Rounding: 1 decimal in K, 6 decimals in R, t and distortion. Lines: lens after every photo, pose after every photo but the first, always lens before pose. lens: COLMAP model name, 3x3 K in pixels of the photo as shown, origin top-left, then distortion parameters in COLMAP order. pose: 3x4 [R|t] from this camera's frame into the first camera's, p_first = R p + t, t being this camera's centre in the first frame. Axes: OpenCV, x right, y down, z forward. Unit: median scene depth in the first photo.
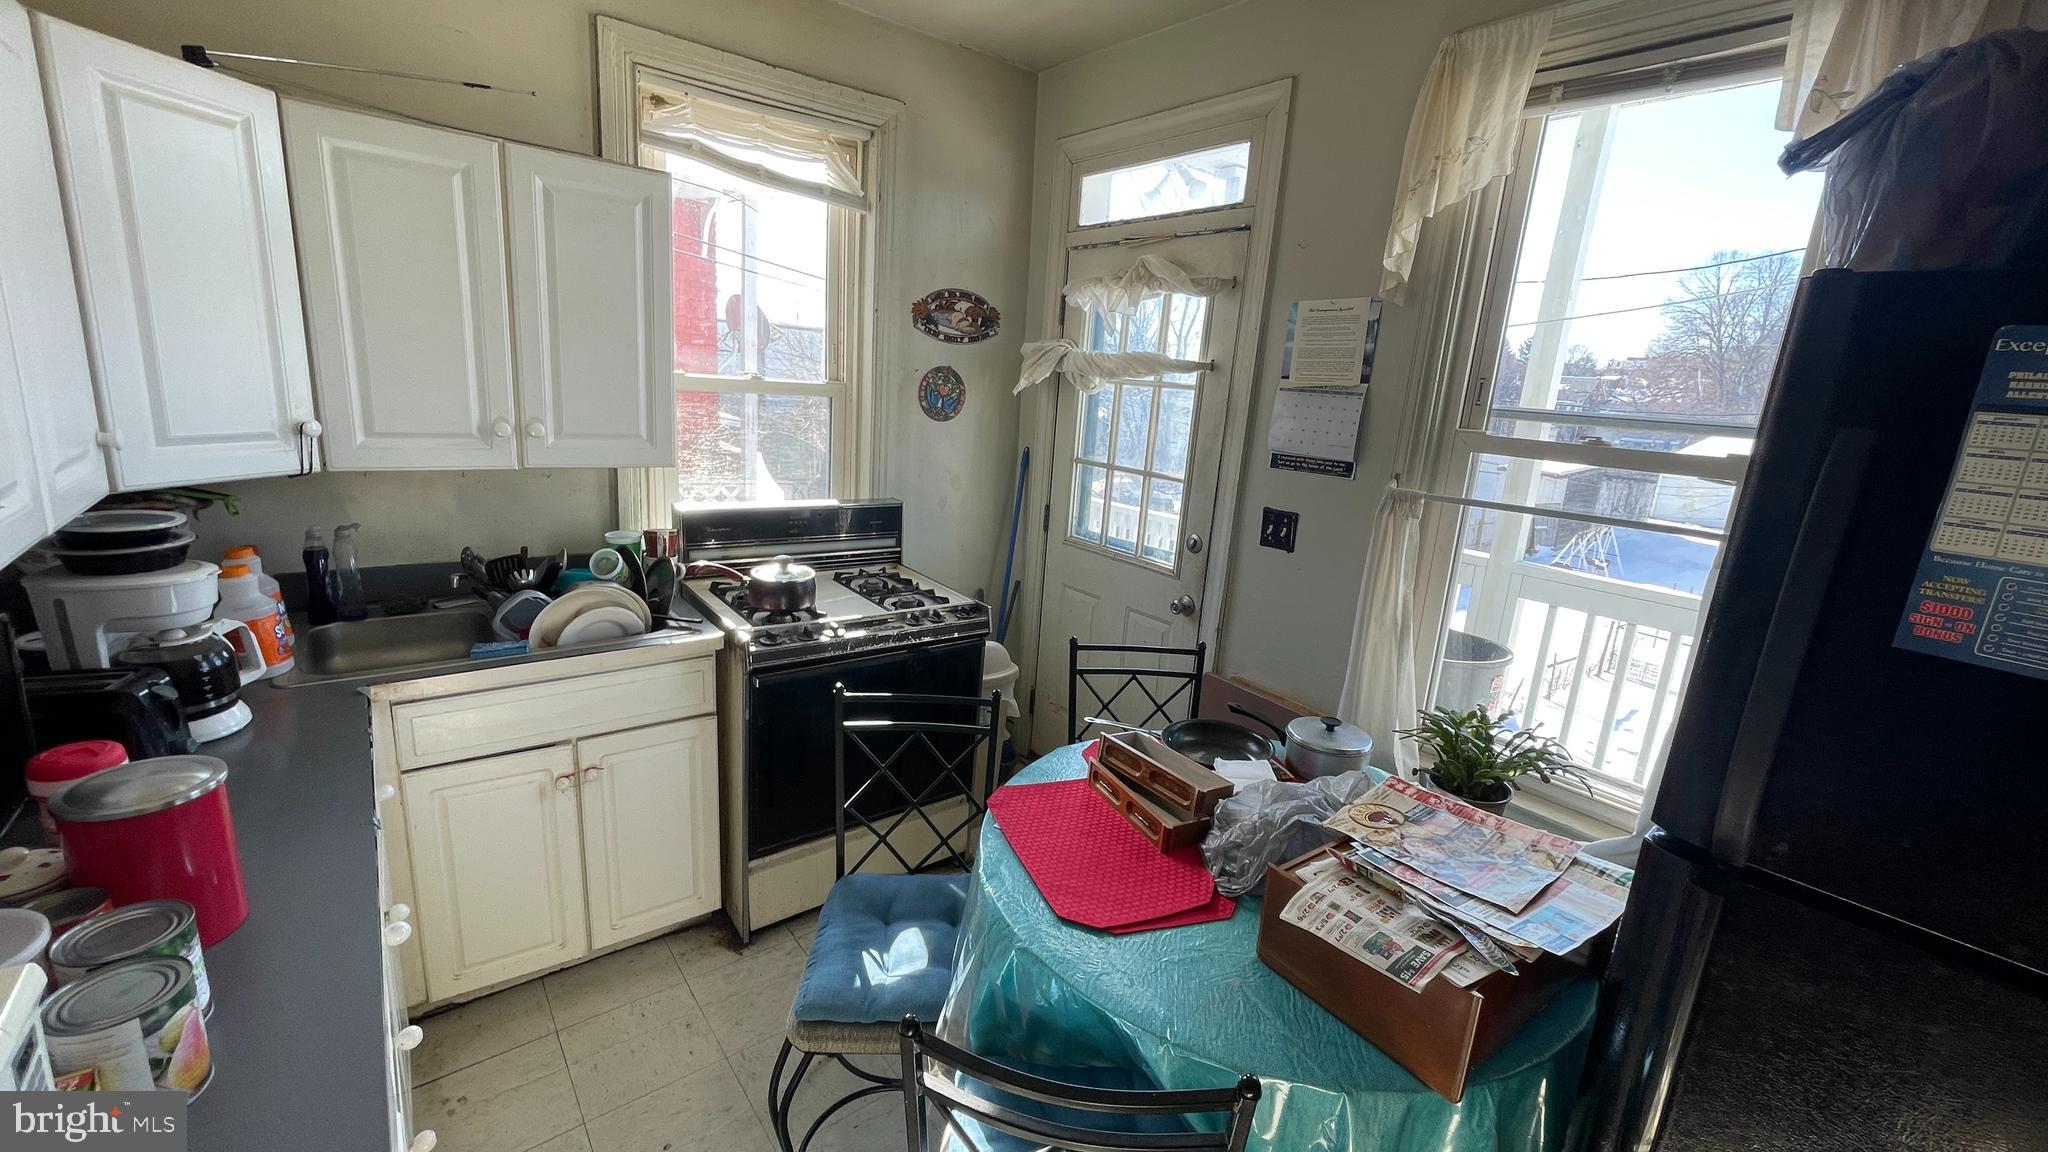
lens RADIAL K [[827.1, 0, 1022.7], [0, 827.1, 574.8], [0, 0, 1]] dist [-0.003445, 0.001057]
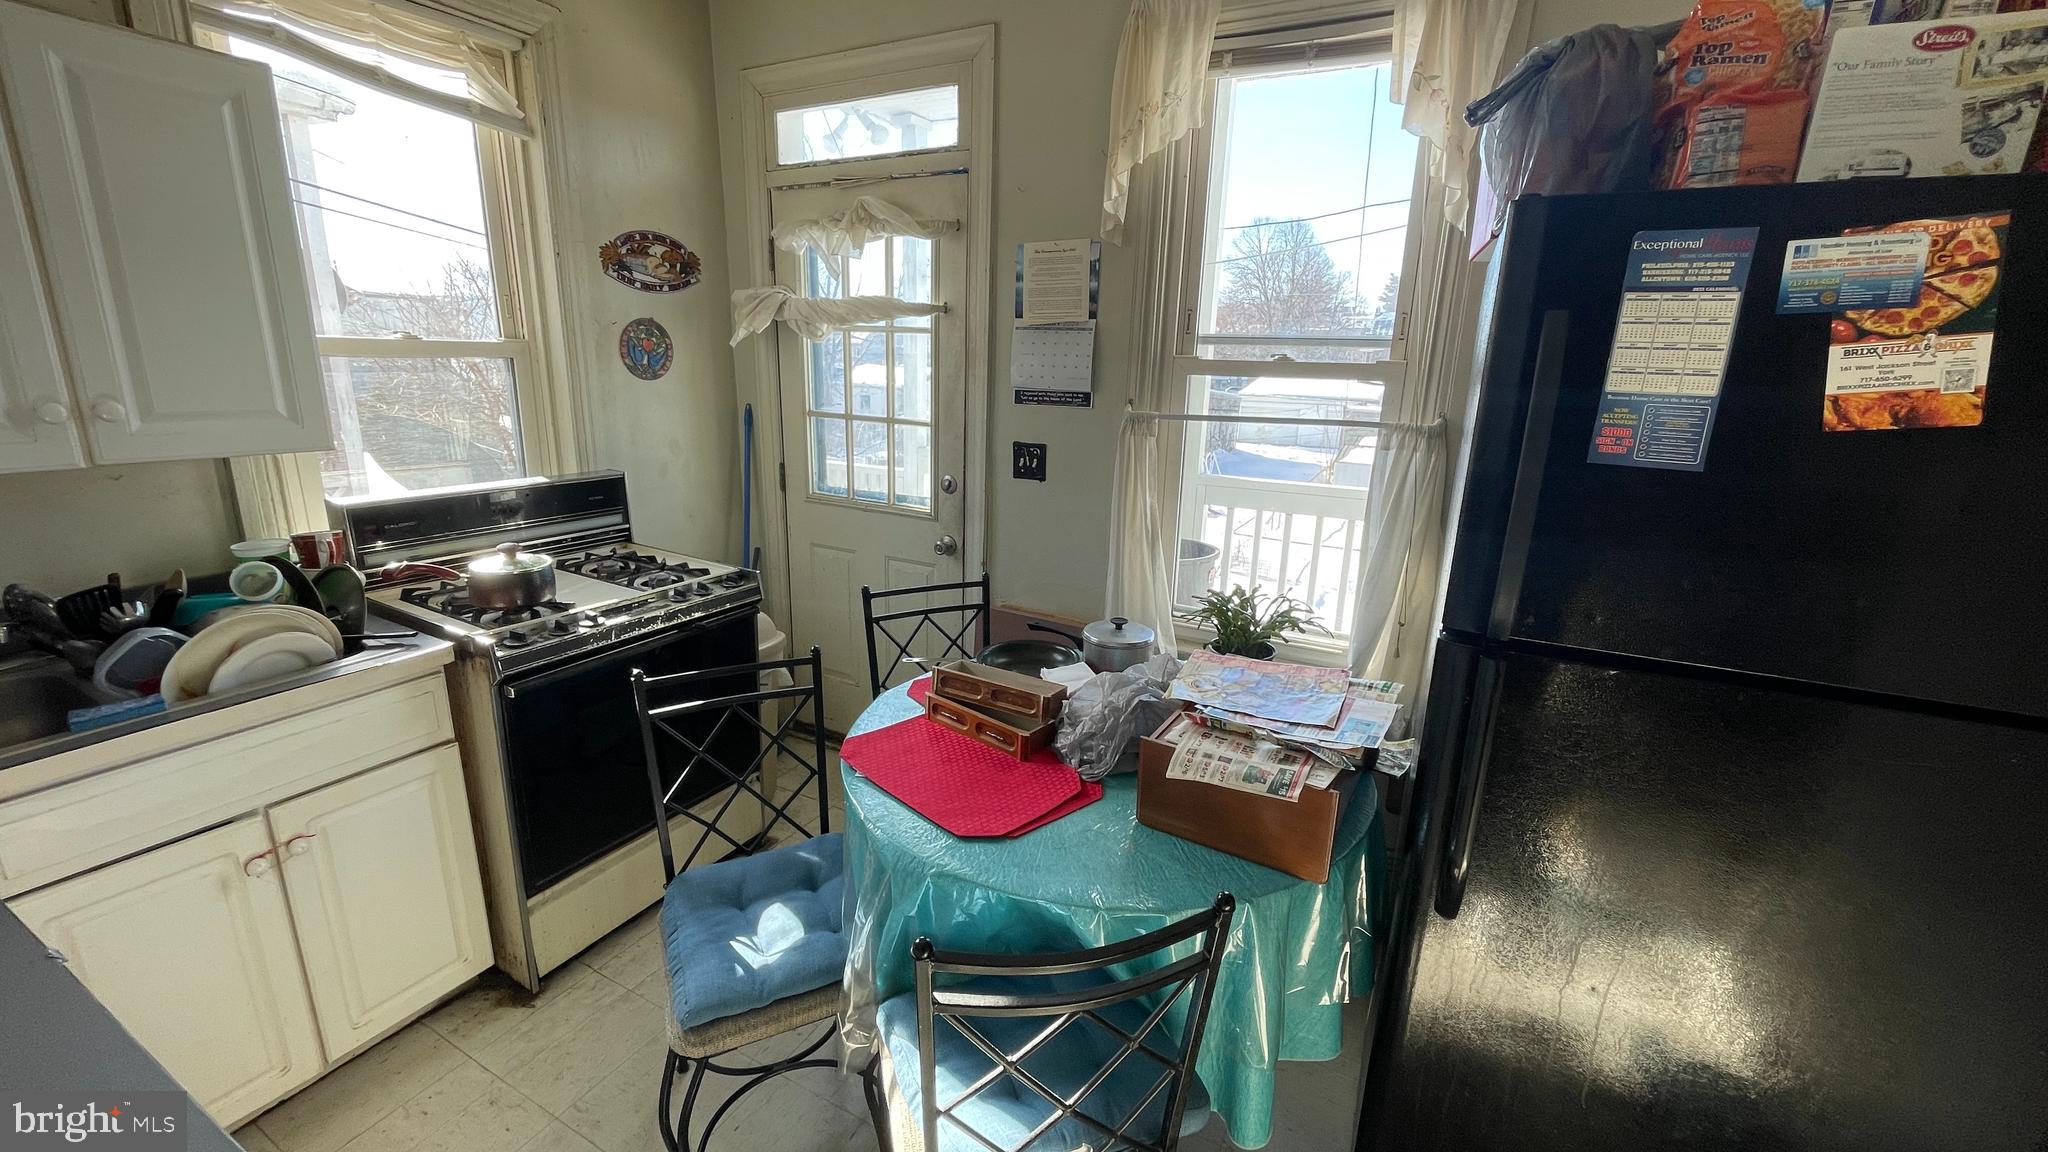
lens RADIAL K [[827.1, 0, 1015.7], [0, 827.1, 575.9], [0, 0, 1]] dist [-0.003445, 0.001057]
pose [[0.915300, -0.143360, 0.376395, -0.147191], [0.127094, 0.989568, 0.067842, 0.020165], [-0.382194, -0.014258, 0.923972, 0.017977]]
